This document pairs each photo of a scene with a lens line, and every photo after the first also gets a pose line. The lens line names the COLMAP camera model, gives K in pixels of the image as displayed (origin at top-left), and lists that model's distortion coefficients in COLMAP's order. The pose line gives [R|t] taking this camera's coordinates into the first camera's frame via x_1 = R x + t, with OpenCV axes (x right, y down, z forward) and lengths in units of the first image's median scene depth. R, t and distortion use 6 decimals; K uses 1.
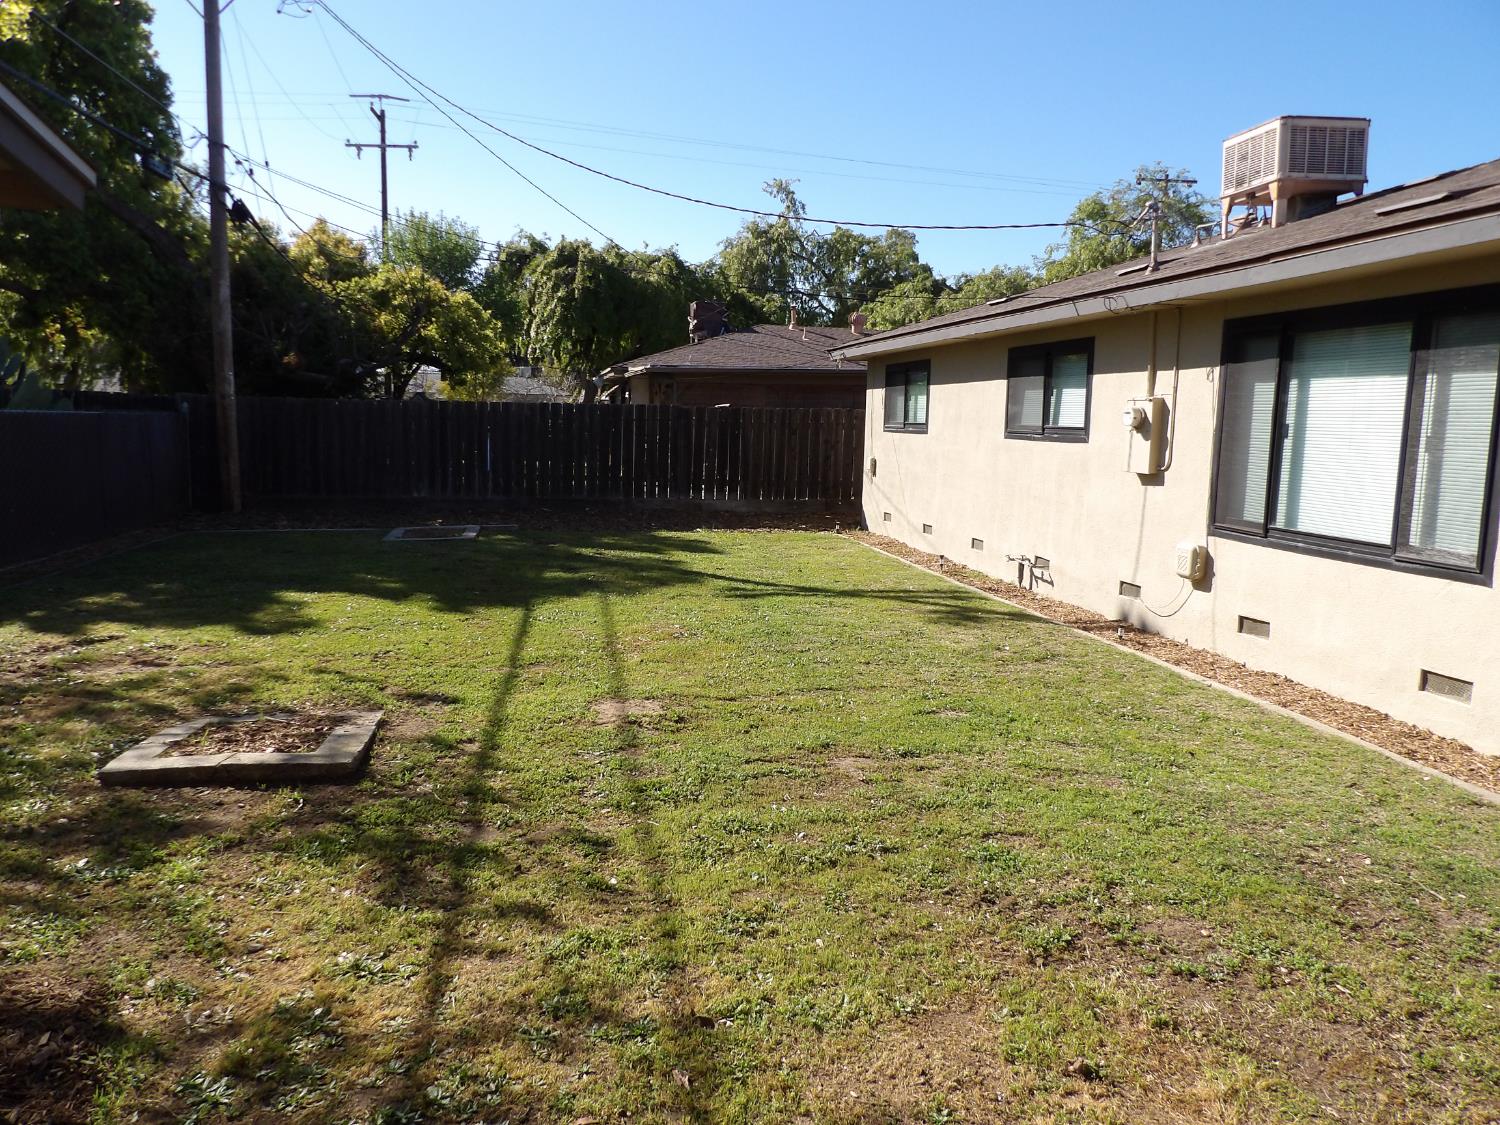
lens RADIAL K [[1080.2, 0, 745.2], [0, 1080.2, 565.9], [0, 0, 1]] dist [-0.069589, 0.055769]
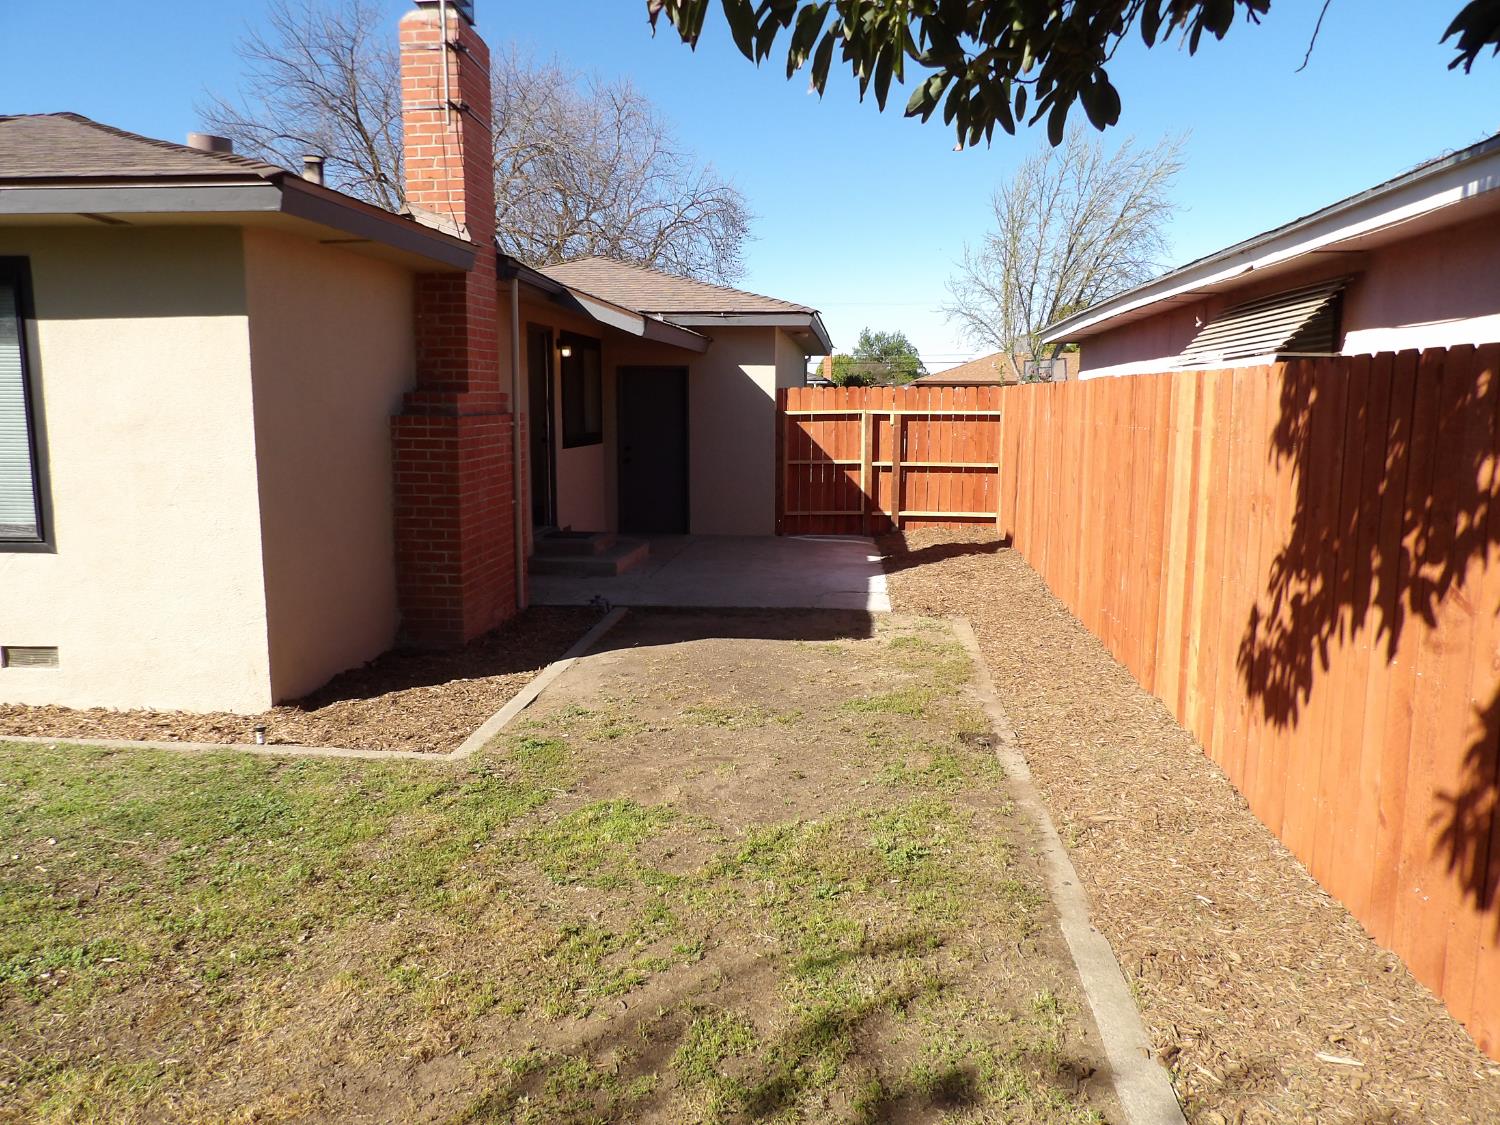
lens RADIAL K [[1080.2, 0, 745.2], [0, 1080.2, 565.9], [0, 0, 1]] dist [-0.069589, 0.055769]
pose [[0.253256, -0.165161, 0.953196, -0.169829], [0.132862, 0.981920, 0.134838, -0.025247], [-0.958232, 0.092495, 0.270621, 0.095291]]
